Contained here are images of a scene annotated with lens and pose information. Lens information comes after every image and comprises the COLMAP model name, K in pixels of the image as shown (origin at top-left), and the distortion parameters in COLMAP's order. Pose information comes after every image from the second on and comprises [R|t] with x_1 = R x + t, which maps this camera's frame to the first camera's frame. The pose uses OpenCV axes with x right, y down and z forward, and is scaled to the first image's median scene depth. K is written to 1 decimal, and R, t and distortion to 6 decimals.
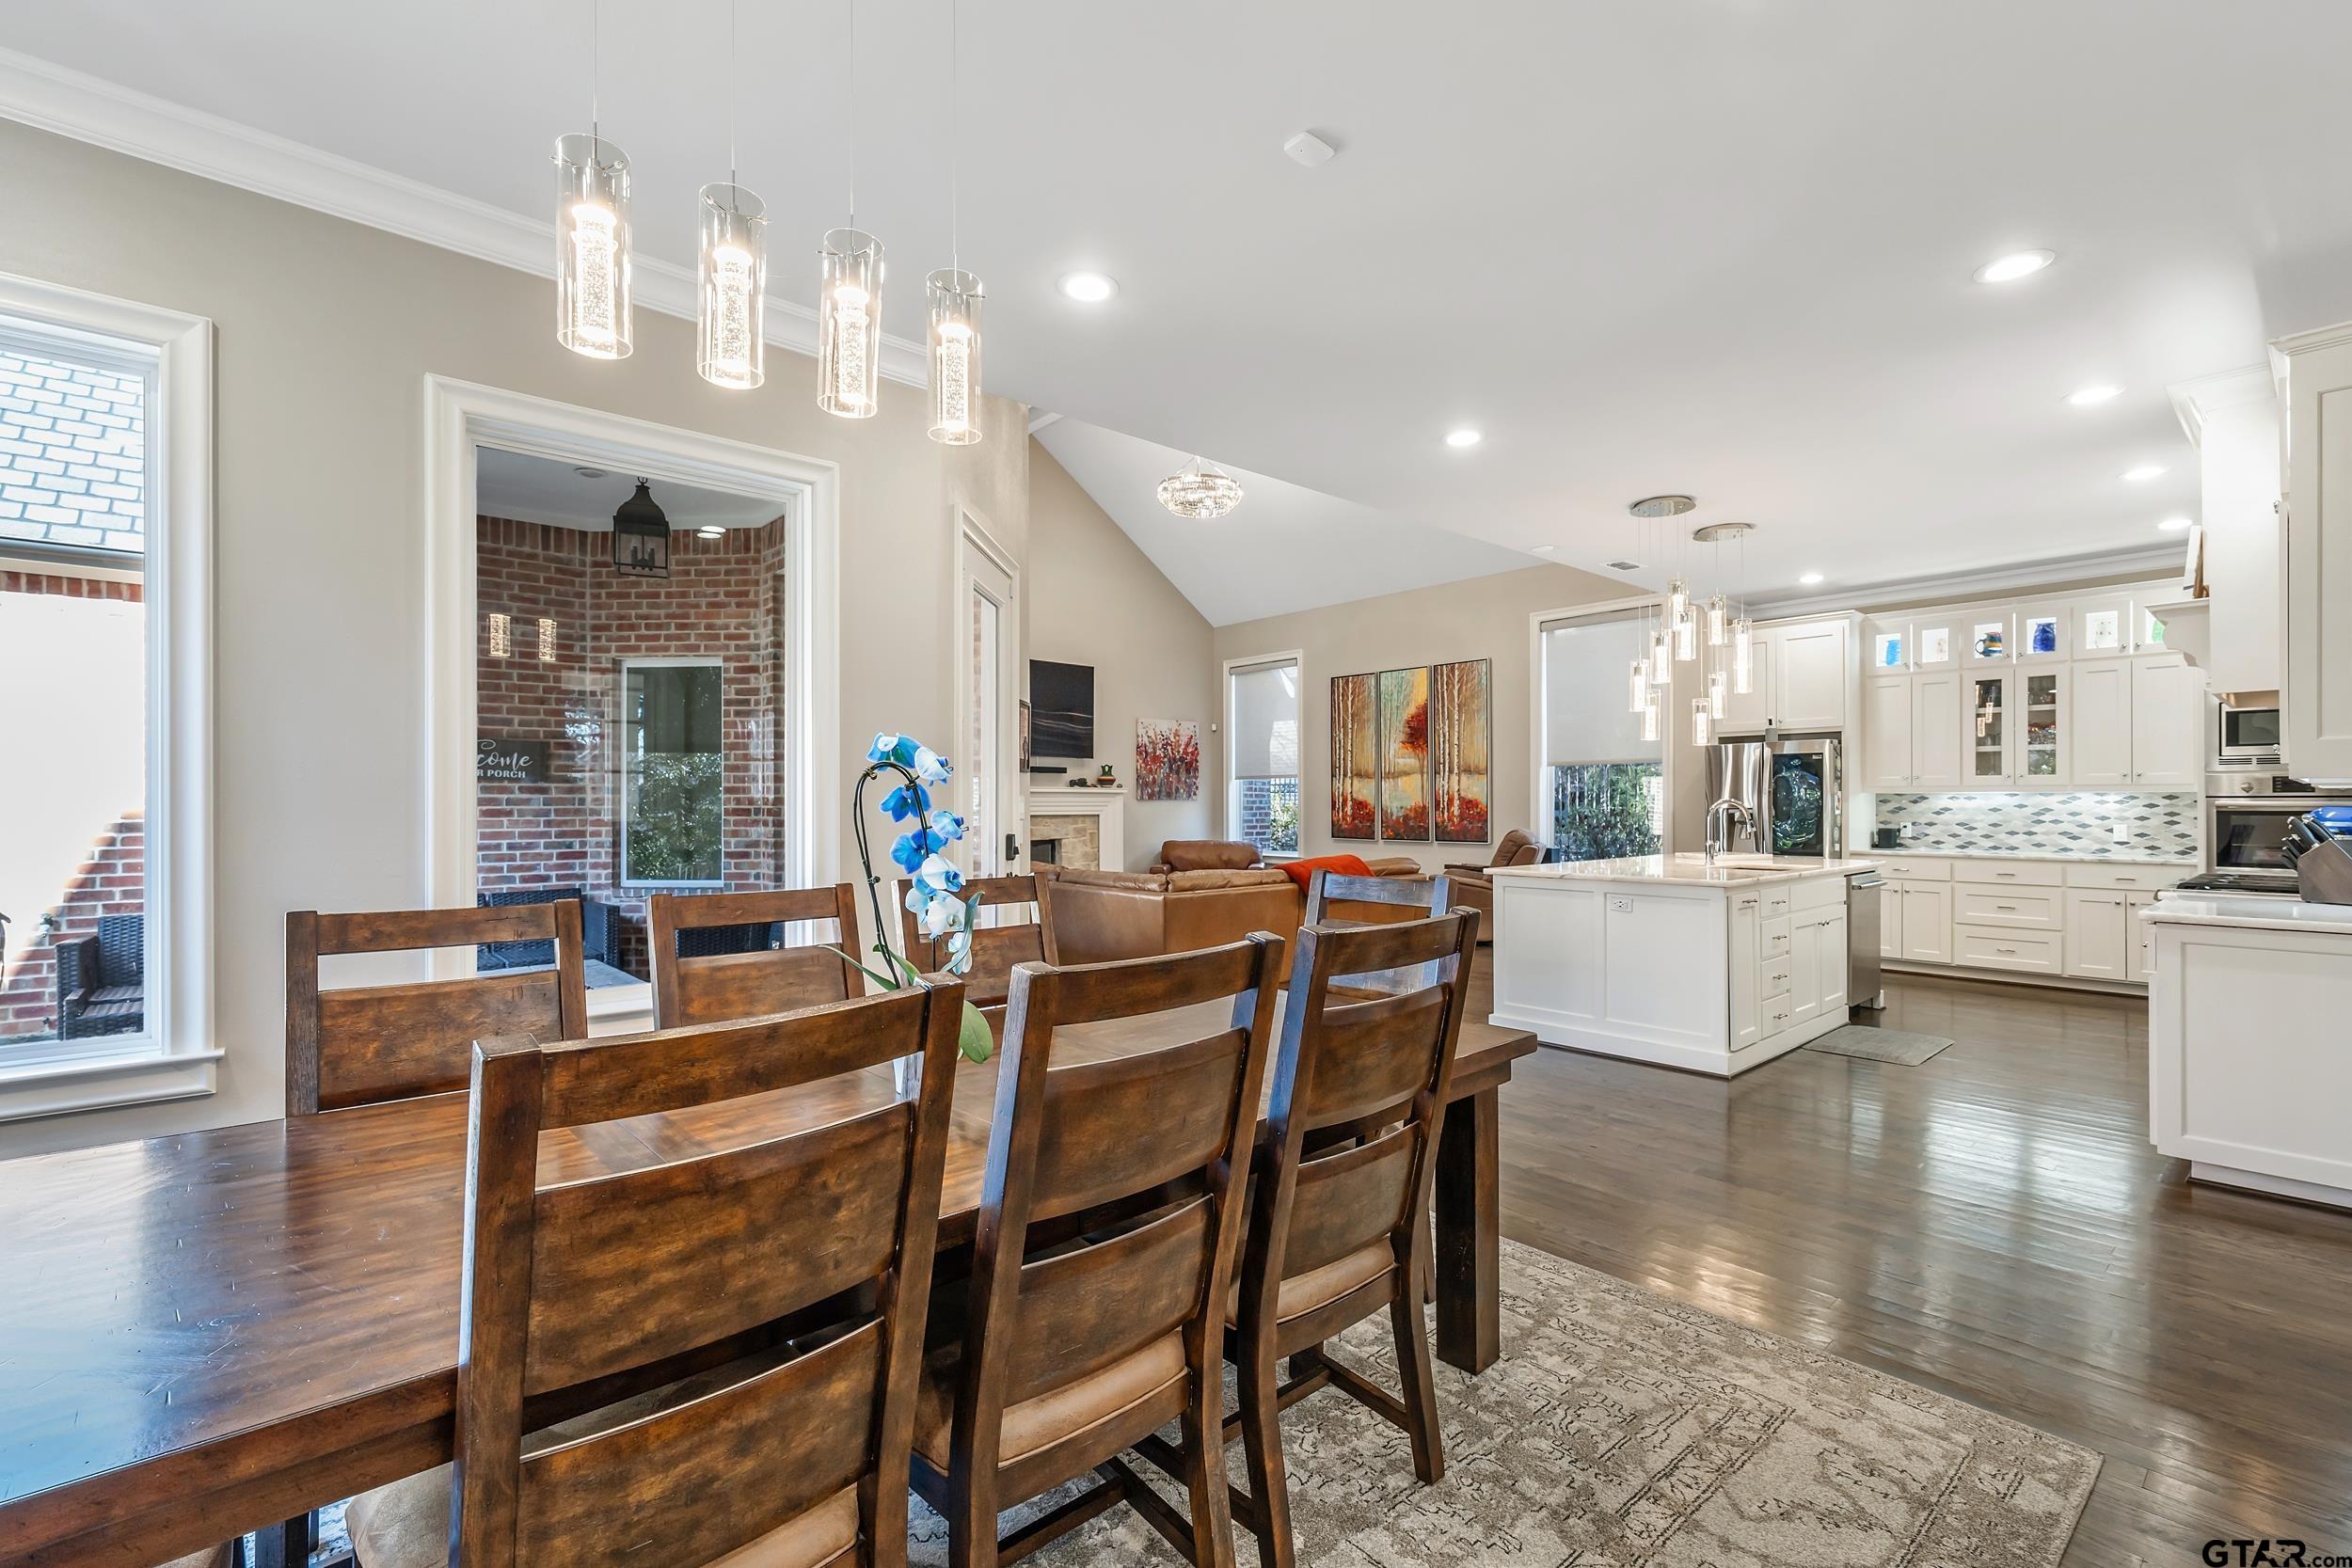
lens RADIAL K [[1021.1, 0, 1169.9], [0, 1021.1, 802.4], [0, 0, 1]] dist [0.002349, -0.000040]
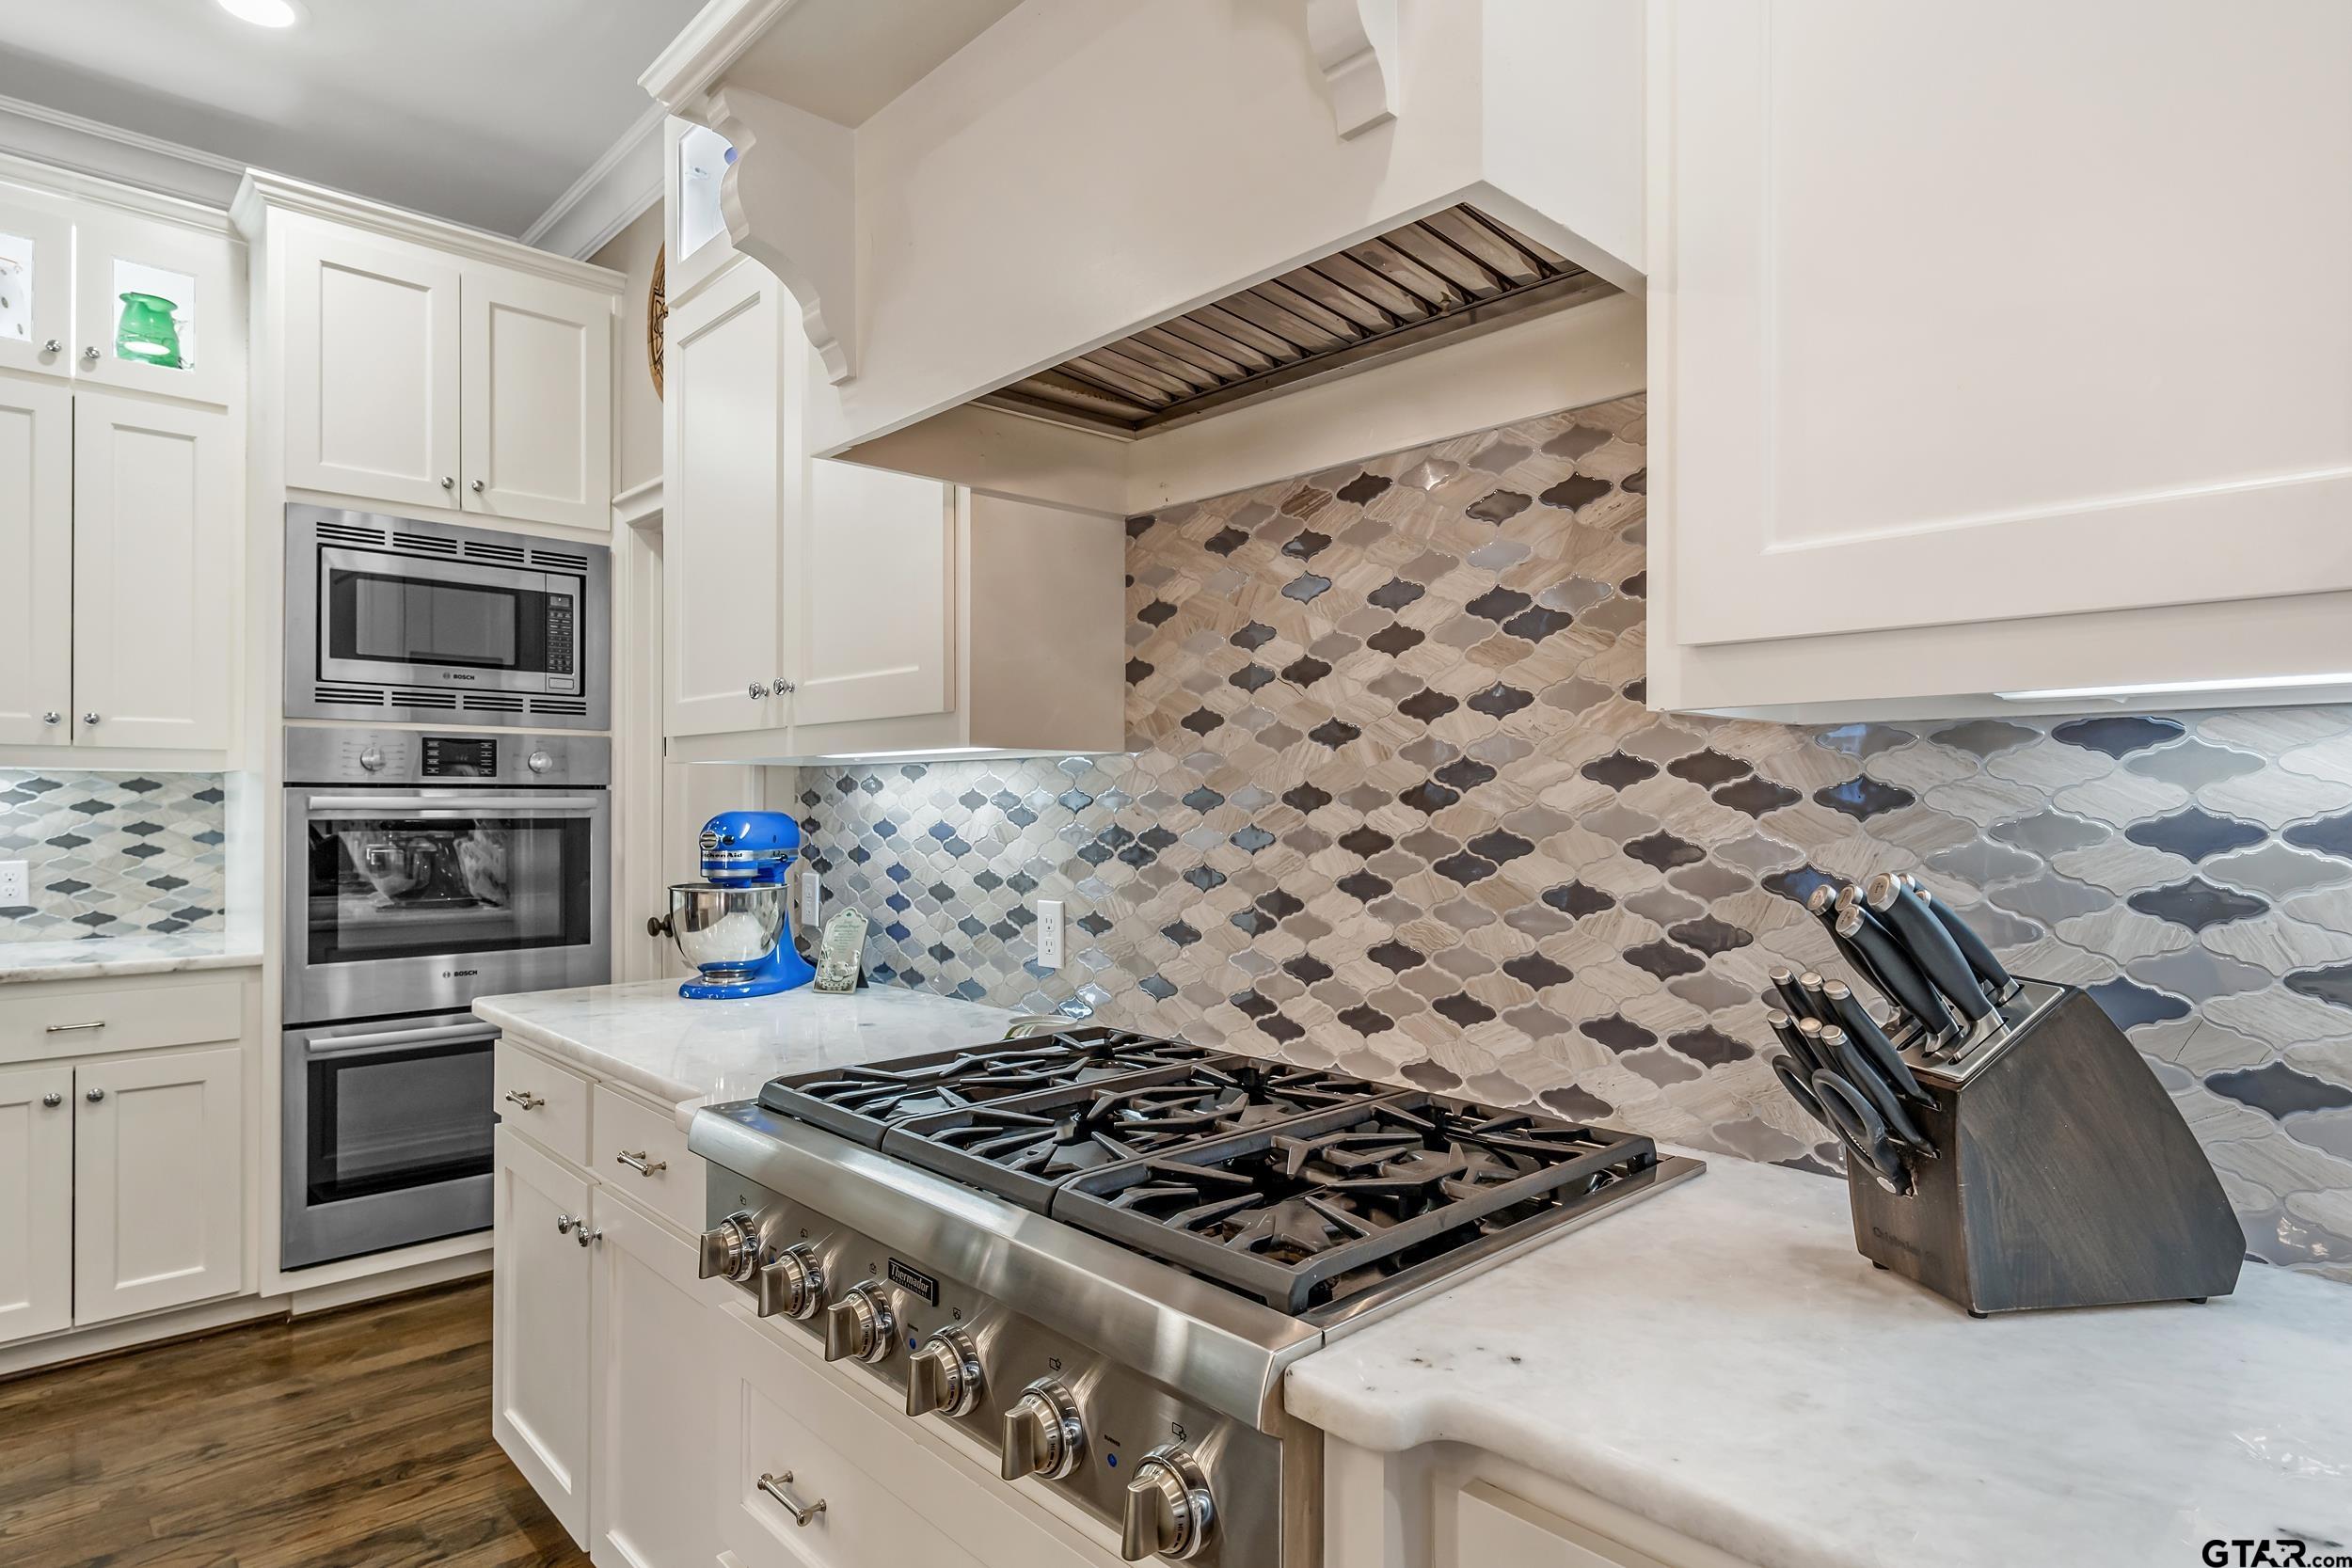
lens RADIAL K [[1261.1, 0, 1181.3], [0, 1261.1, 796.1], [0, 0, 1]] dist [0.001135, 0.000353]
pose [[-0.052648, 0.005861, 0.998596, 0.306151], [-0.001213, 0.999982, -0.005933, 0.000985], [-0.998612, -0.001524, -0.052640, 0.403202]]
